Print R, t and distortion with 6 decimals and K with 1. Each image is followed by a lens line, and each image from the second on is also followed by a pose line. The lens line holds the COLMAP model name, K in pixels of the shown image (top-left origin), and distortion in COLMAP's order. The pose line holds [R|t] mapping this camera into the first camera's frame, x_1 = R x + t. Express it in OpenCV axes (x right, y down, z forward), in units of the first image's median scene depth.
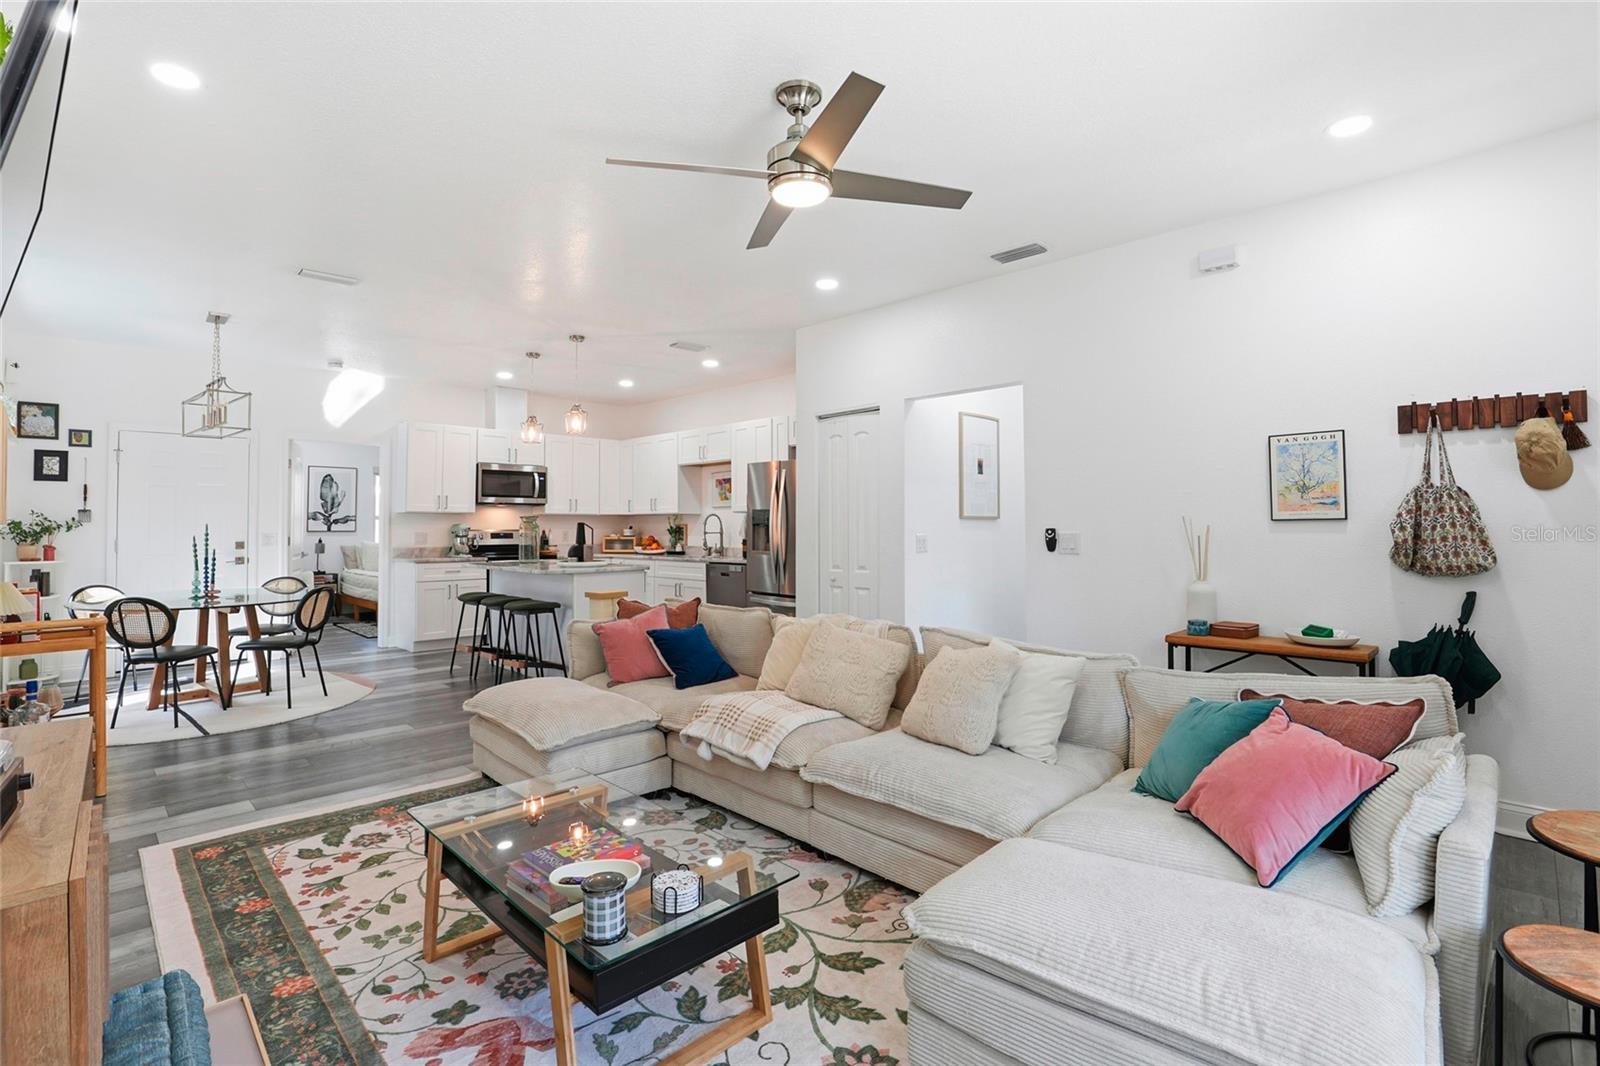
lens RADIAL K [[746.1, 0, 798.6], [0, 746.1, 507.7], [0, 0, 1]] dist [-0.034764, 0.005064]
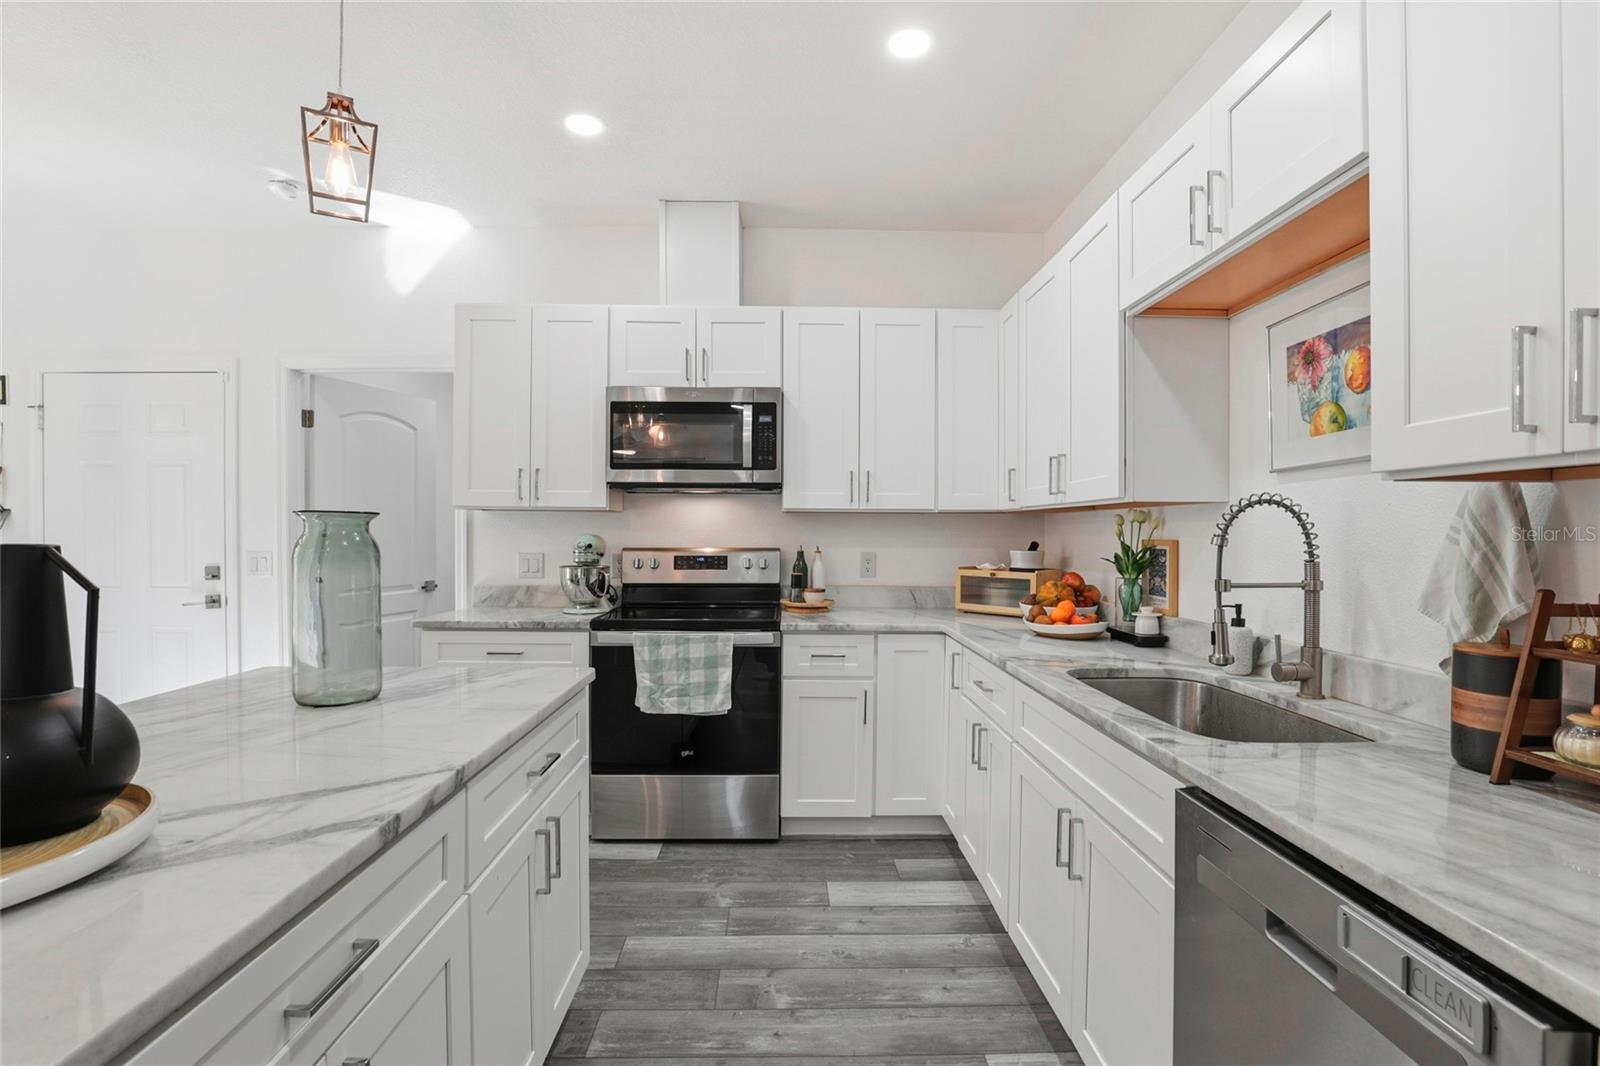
lens RADIAL K [[746.1, 0, 798.3], [0, 746.1, 538.9], [0, 0, 1]] dist [-0.034764, 0.005064]
pose [[0.722478, 0.012851, -0.691274, -0.092655], [0.011711, 0.999456, 0.030820, 0.017390], [0.691294, -0.030362, 0.721935, 1.070315]]
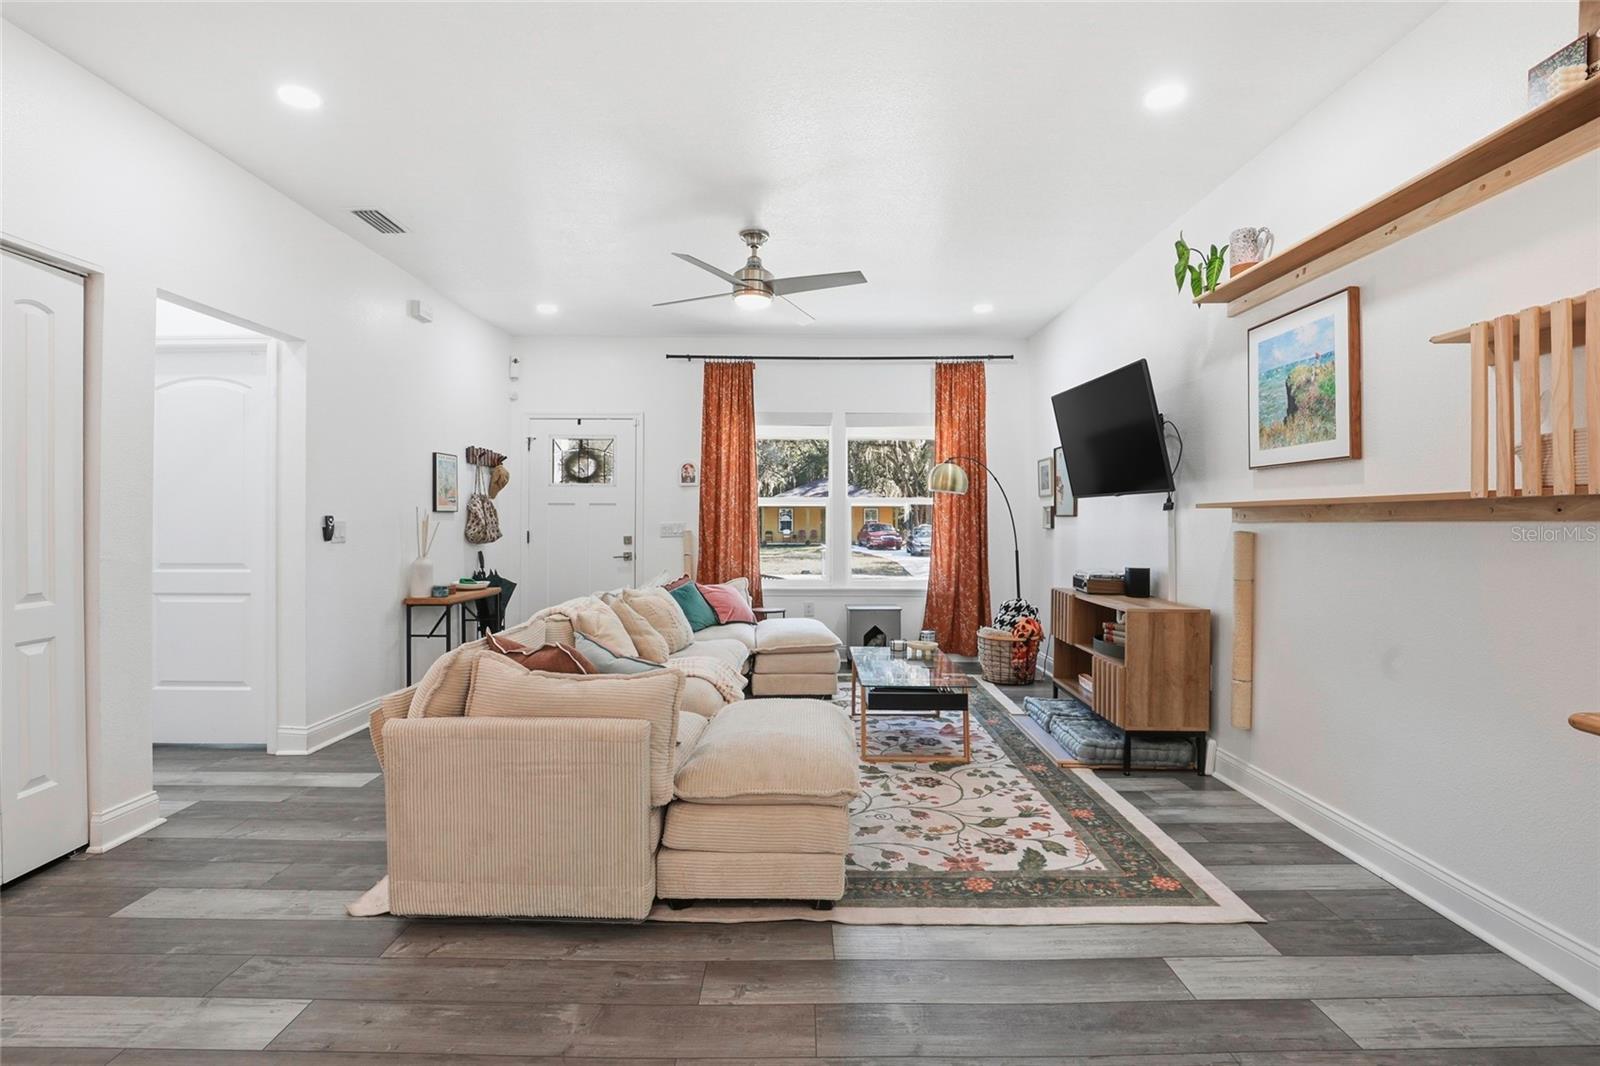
lens RADIAL K [[746.1, 0, 806.1], [0, 746.1, 518.6], [0, 0, 1]] dist [-0.034764, 0.005064]
pose [[-0.714228, 0.005291, 0.699893, -0.535164], [-0.017418, 0.999527, -0.025330, 0.033333], [-0.699696, -0.030282, -0.713798, 0.926076]]
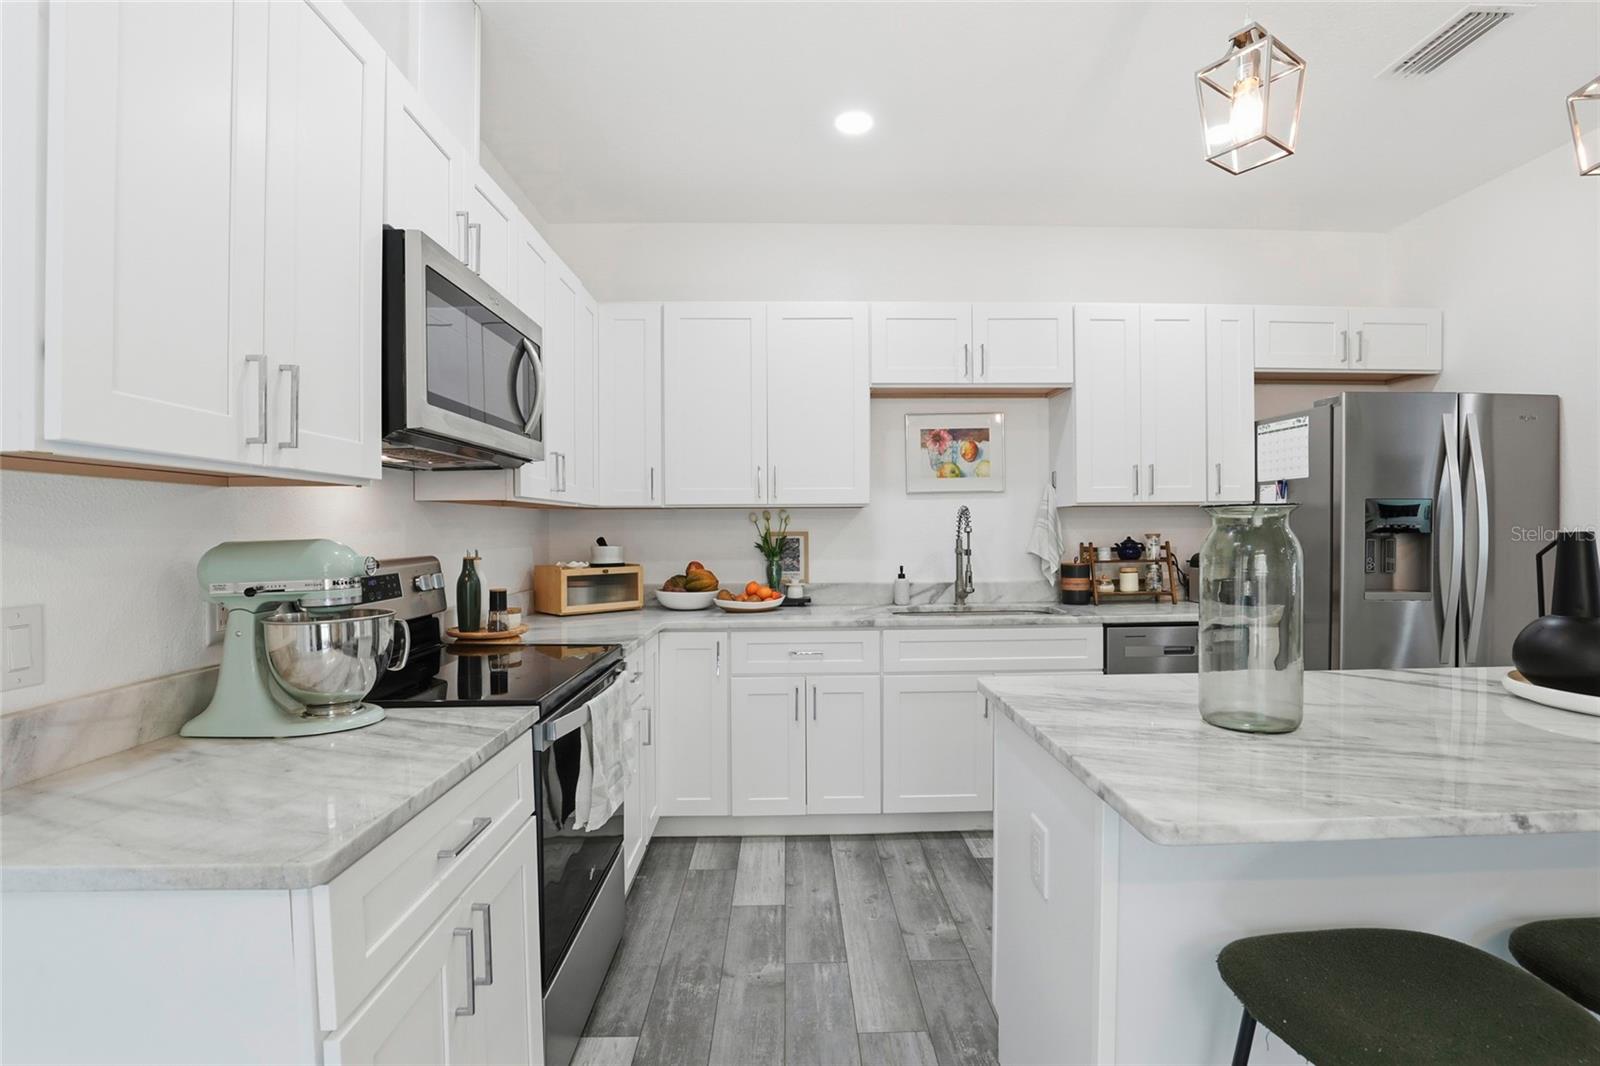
lens RADIAL K [[746.1, 0, 809.6], [0, 746.1, 532.5], [0, 0, 1]] dist [-0.034764, 0.005064]
pose [[0.686291, -0.008242, 0.727280, -0.693885], [-0.013231, 0.999629, 0.023814, 0.019067], [-0.727206, -0.025966, 0.685928, 1.090141]]
